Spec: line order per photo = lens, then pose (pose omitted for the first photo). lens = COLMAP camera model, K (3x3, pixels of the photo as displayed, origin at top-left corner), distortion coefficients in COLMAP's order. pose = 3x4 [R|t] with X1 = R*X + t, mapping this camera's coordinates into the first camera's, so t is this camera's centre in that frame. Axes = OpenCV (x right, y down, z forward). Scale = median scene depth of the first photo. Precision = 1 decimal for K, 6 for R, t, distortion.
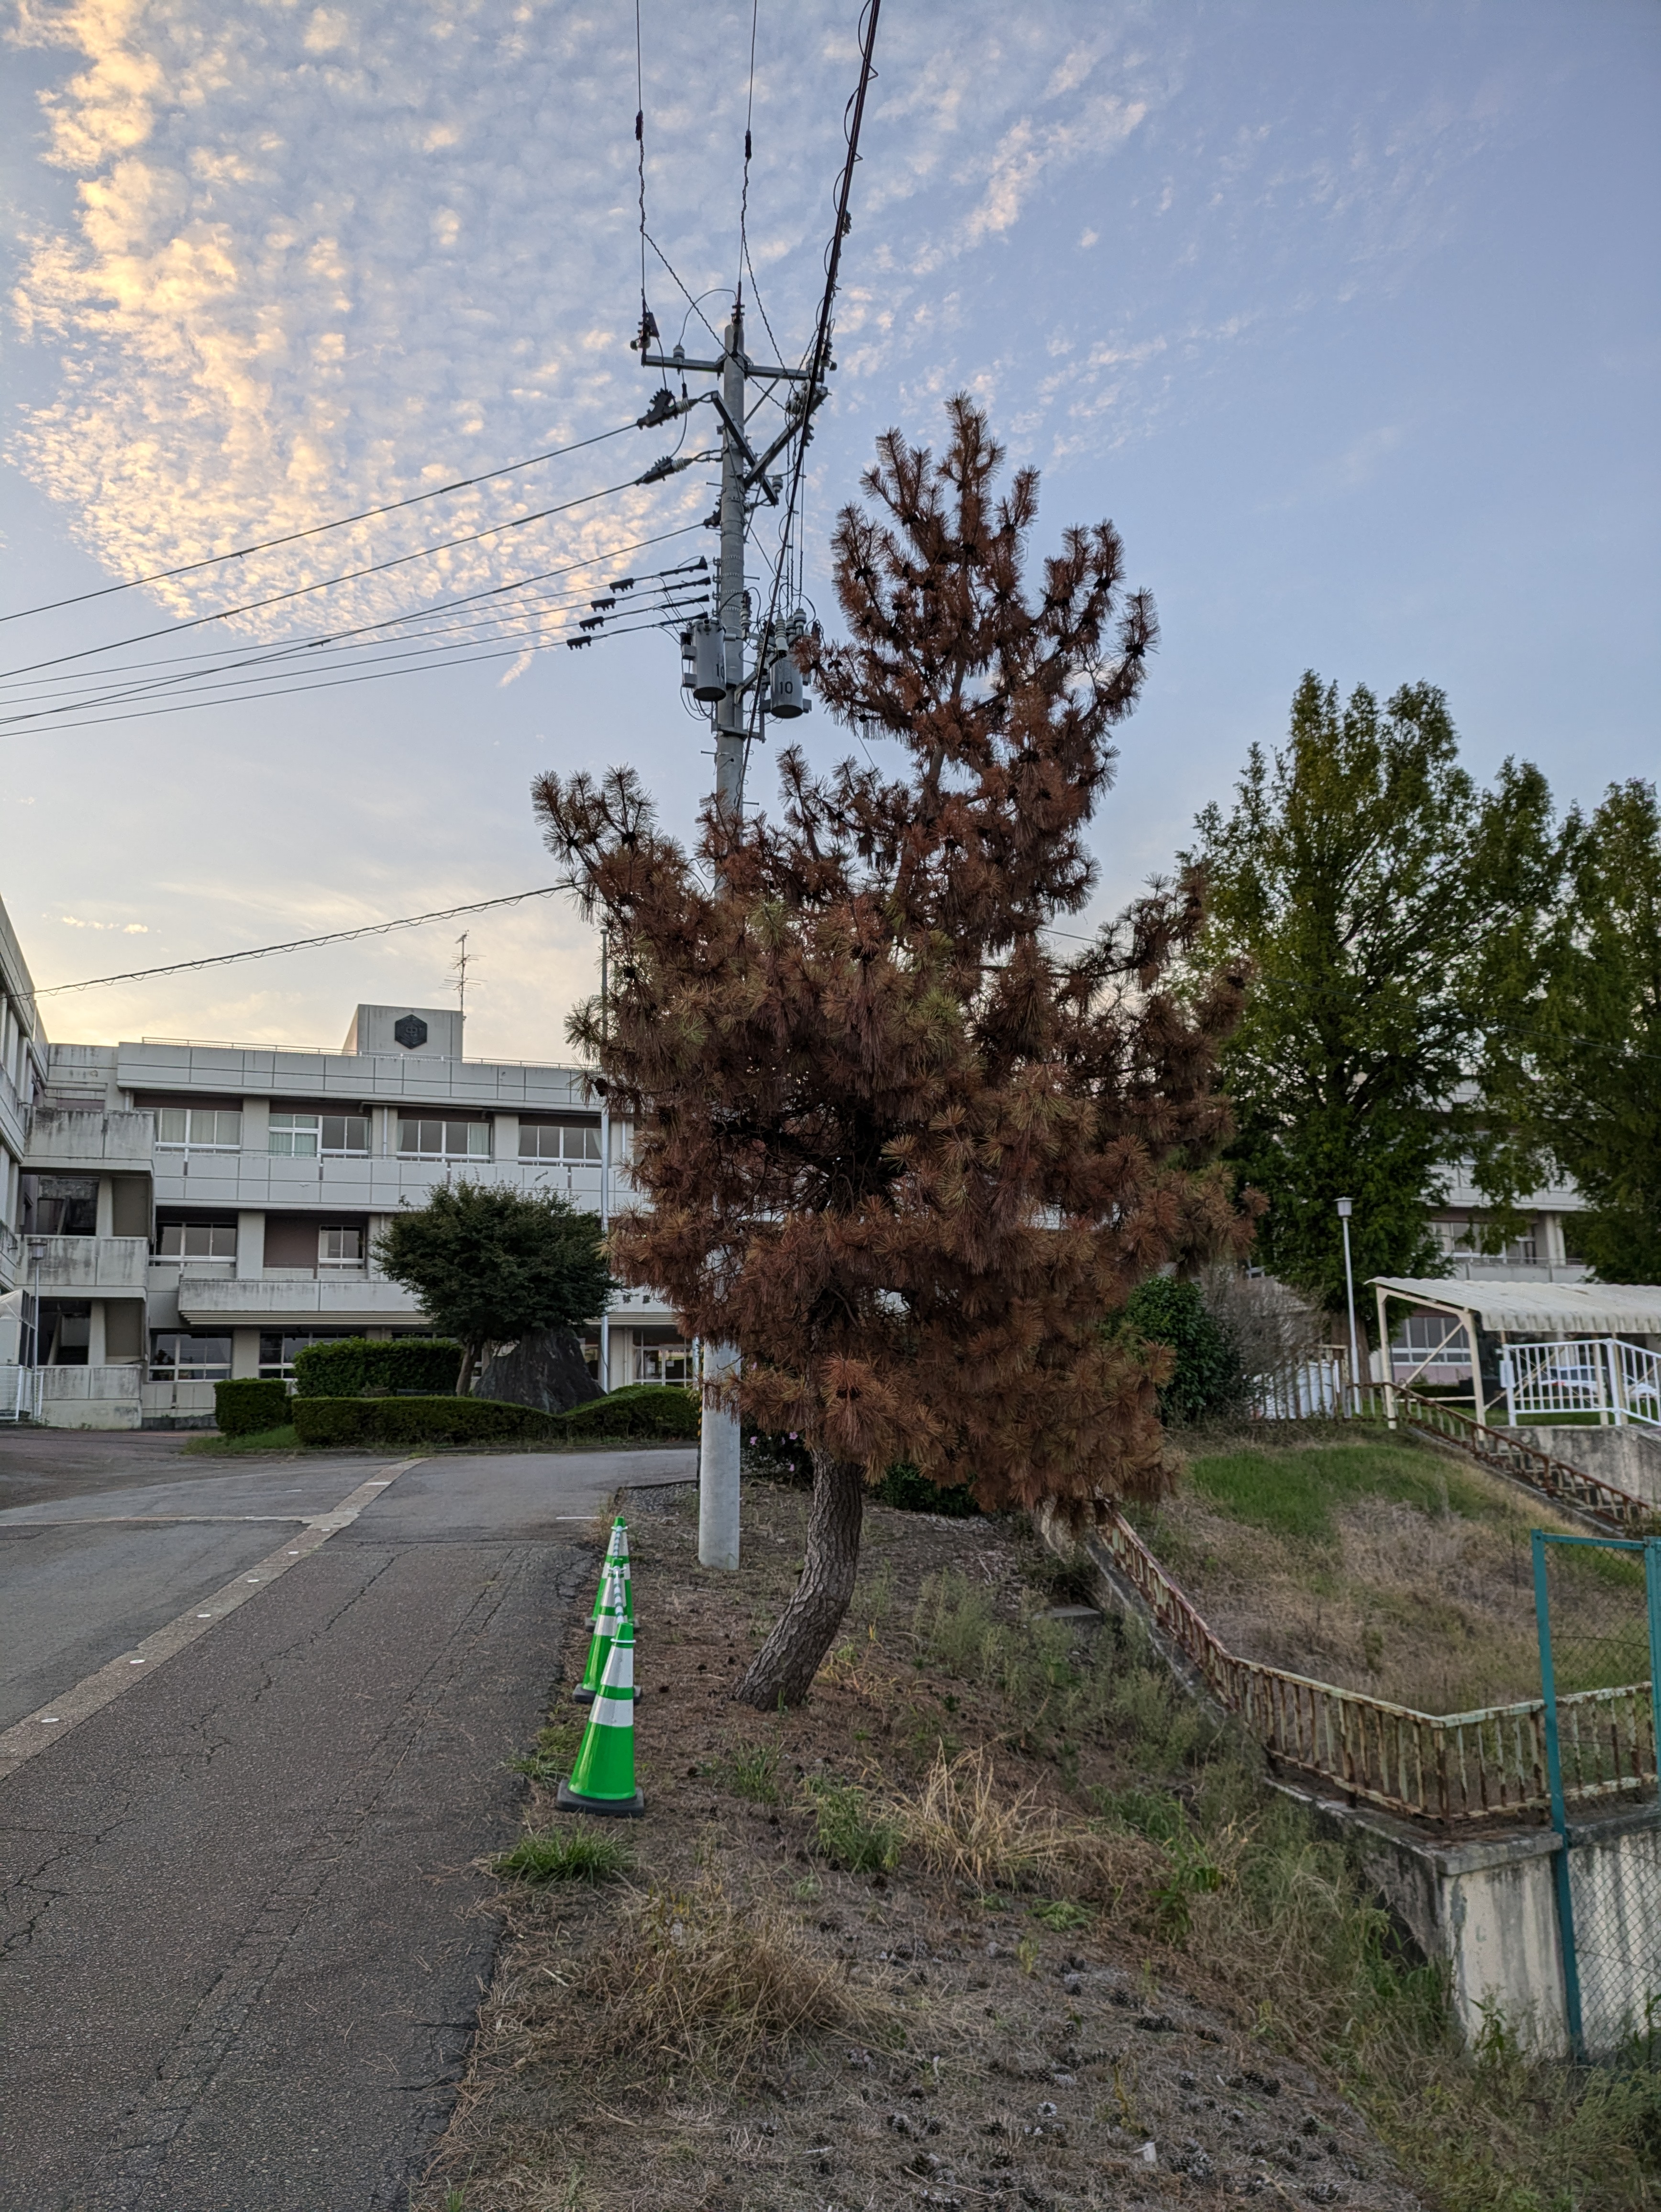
lens RADIAL K [[1610.4, 0, 785.6], [0, 1610.4, 1146.7], [0, 0, 1]] dist [0.053658, -0.010386]
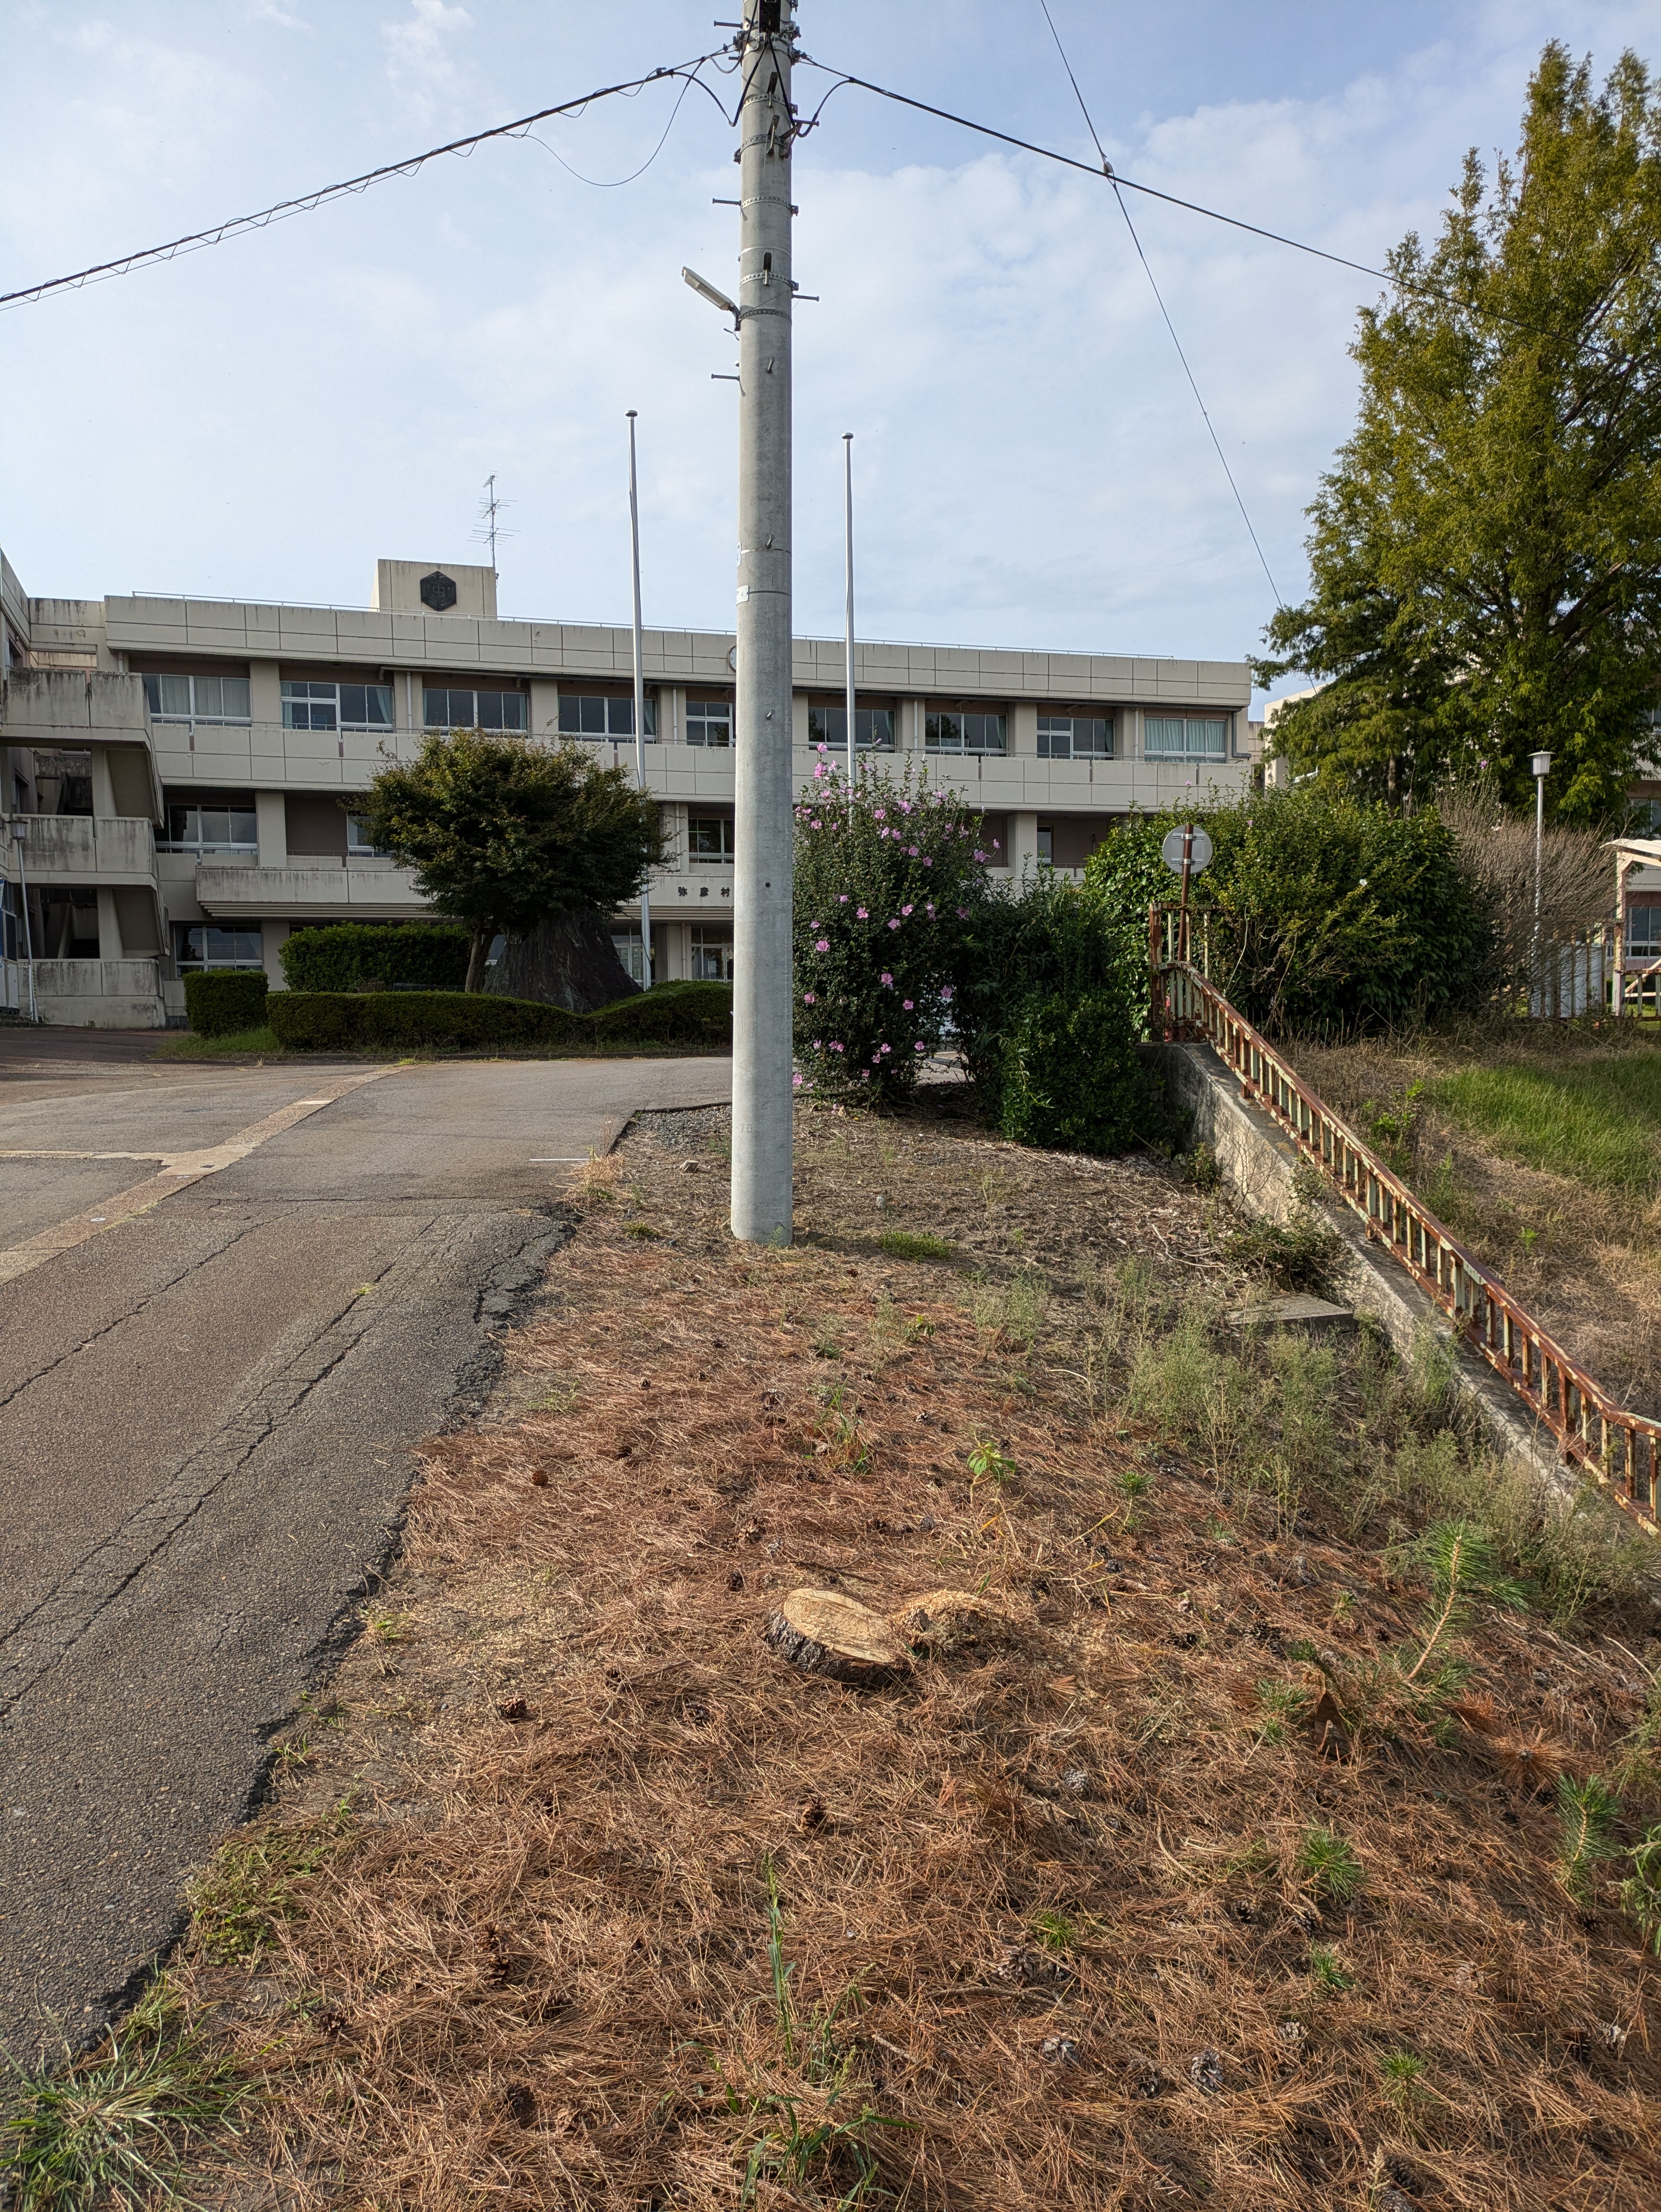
lens RADIAL K [[1610.4, 0, 789.1], [0, 1610.4, 1113.7], [0, 0, 1]] dist [0.053658, -0.010386]
pose [[0.999172, 0.003661, -0.040513, -0.001234], [0.005447, 0.974930, 0.222444, 0.021861], [0.040312, -0.222481, 0.974103, 0.127191]]
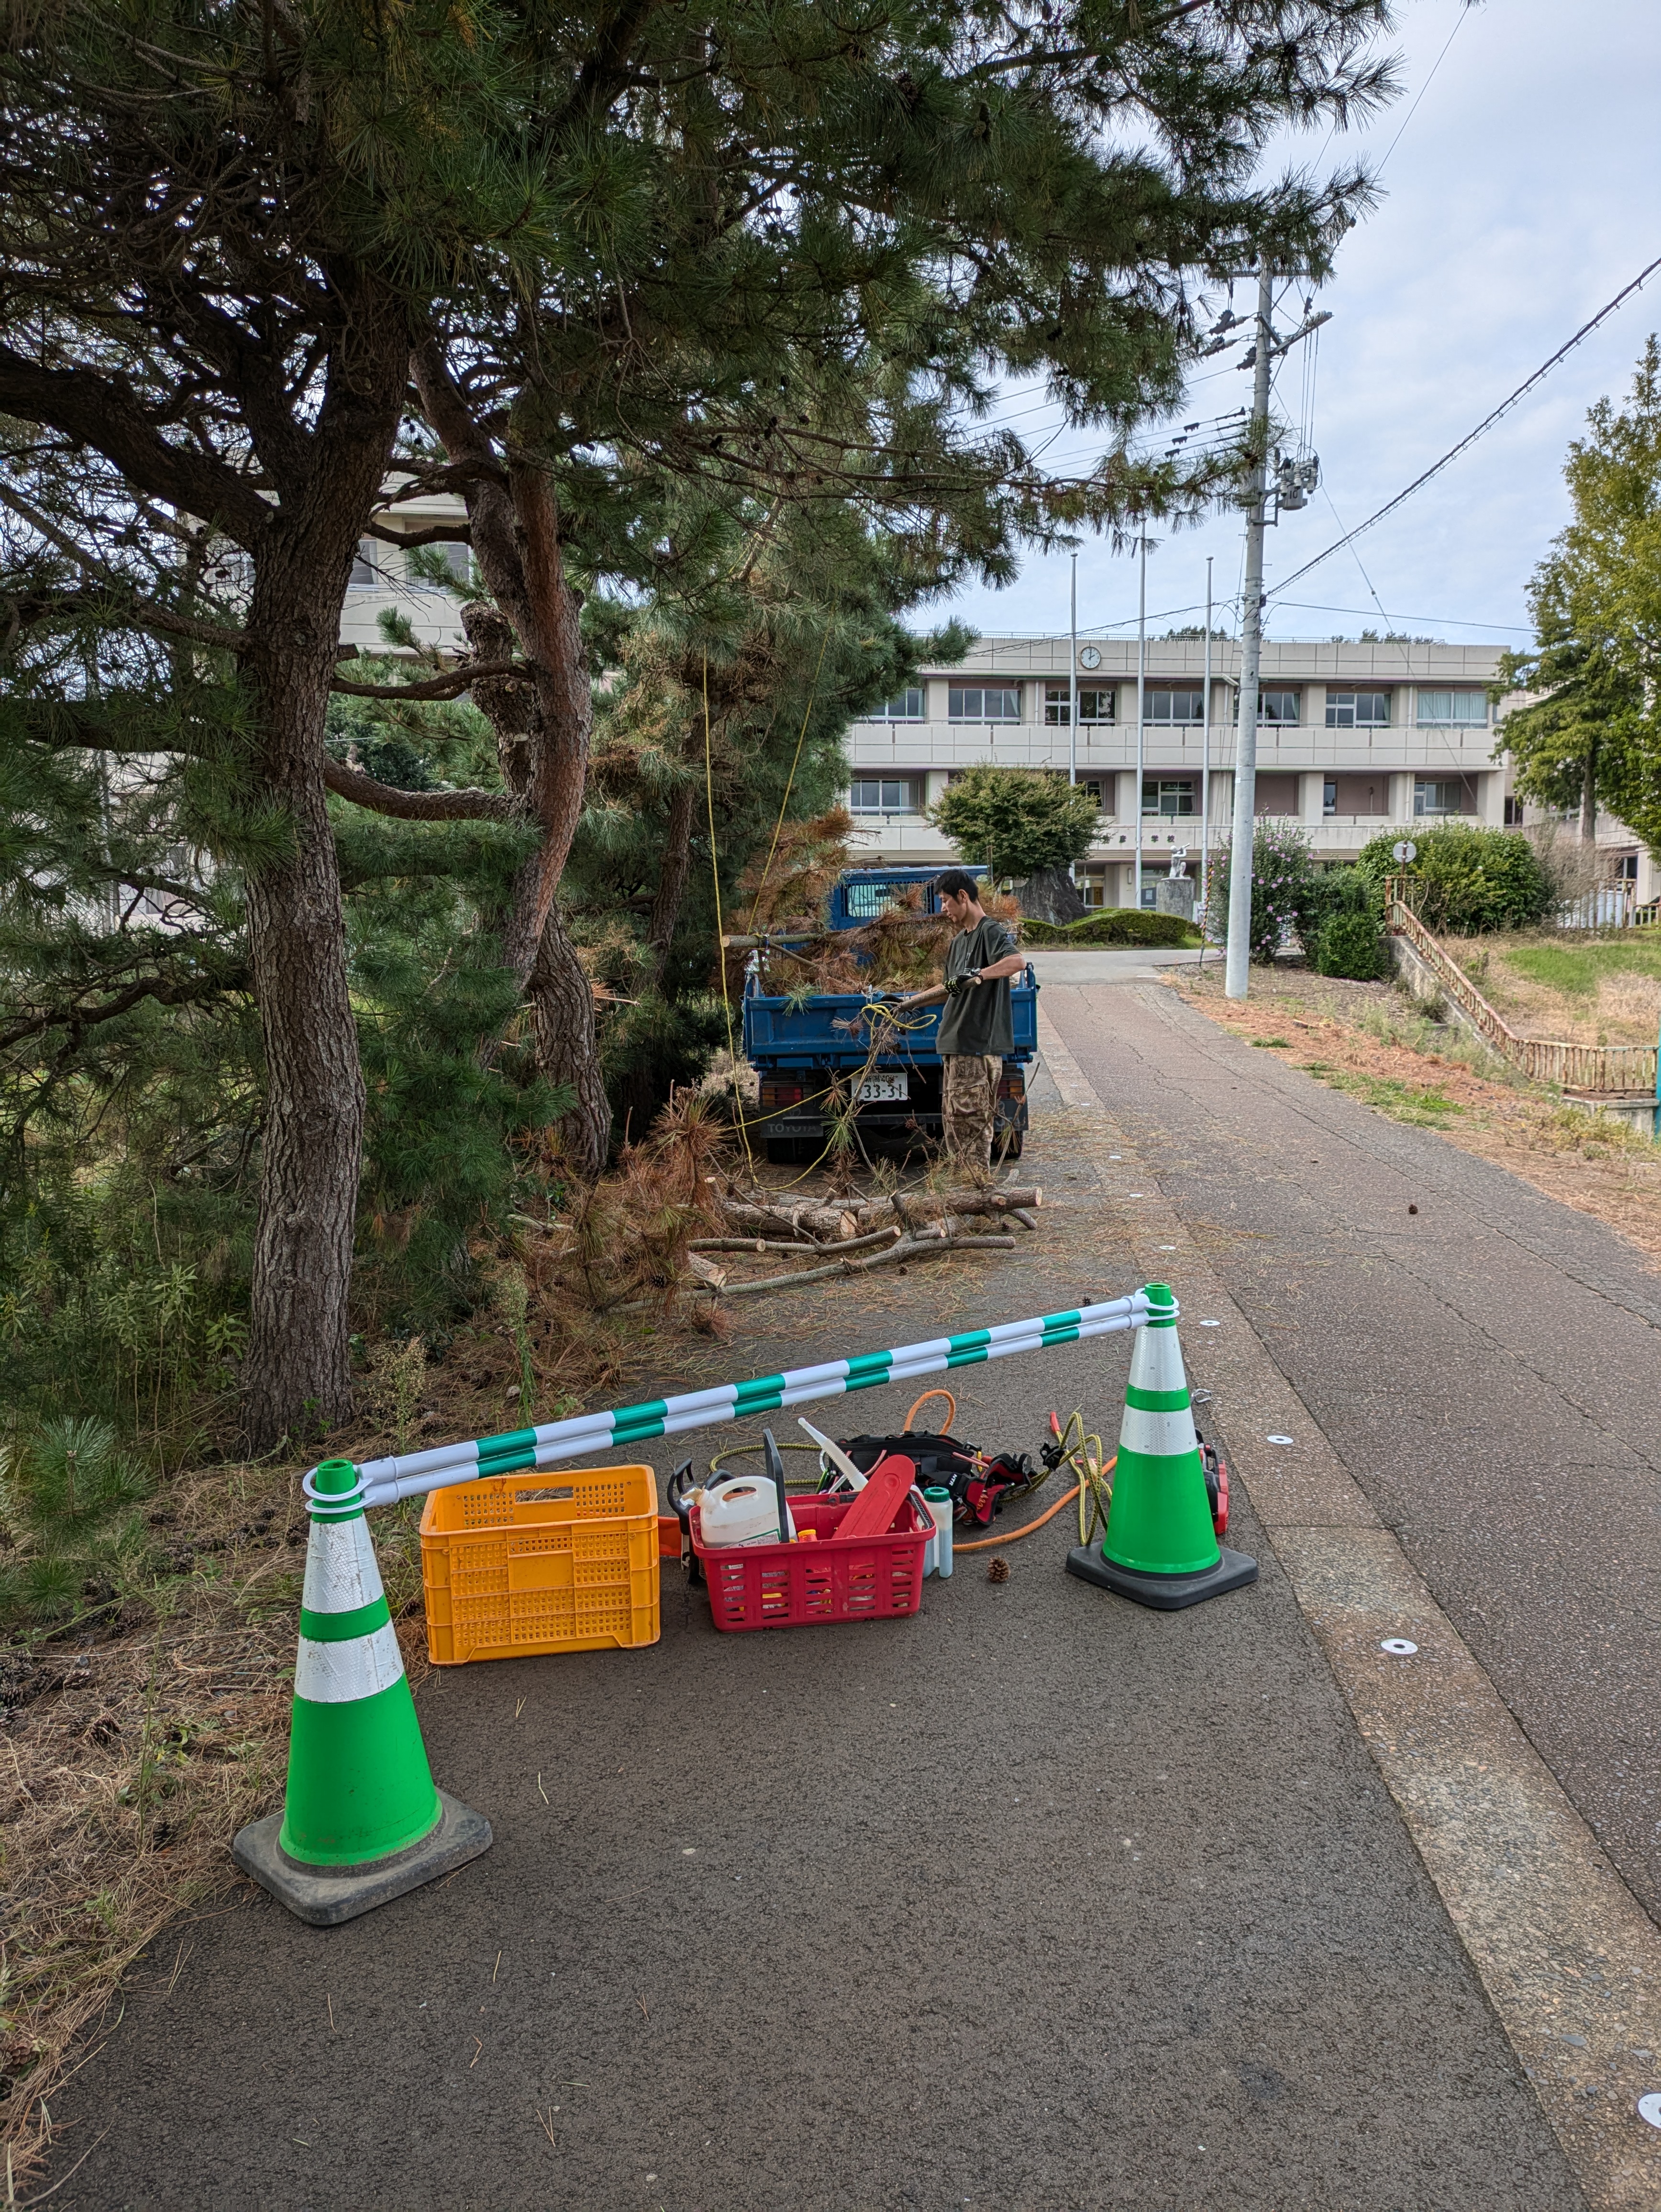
lens RADIAL K [[1610.4, 0, 817.7], [0, 1610.4, 1073.8], [0, 0, 1]] dist [0.053658, -0.010386]
pose [[0.983194, 0.022471, -0.181177, -0.060475], [0.022302, 0.970180, 0.241359, -0.042405], [0.181197, -0.241343, 0.953374, -0.313654]]
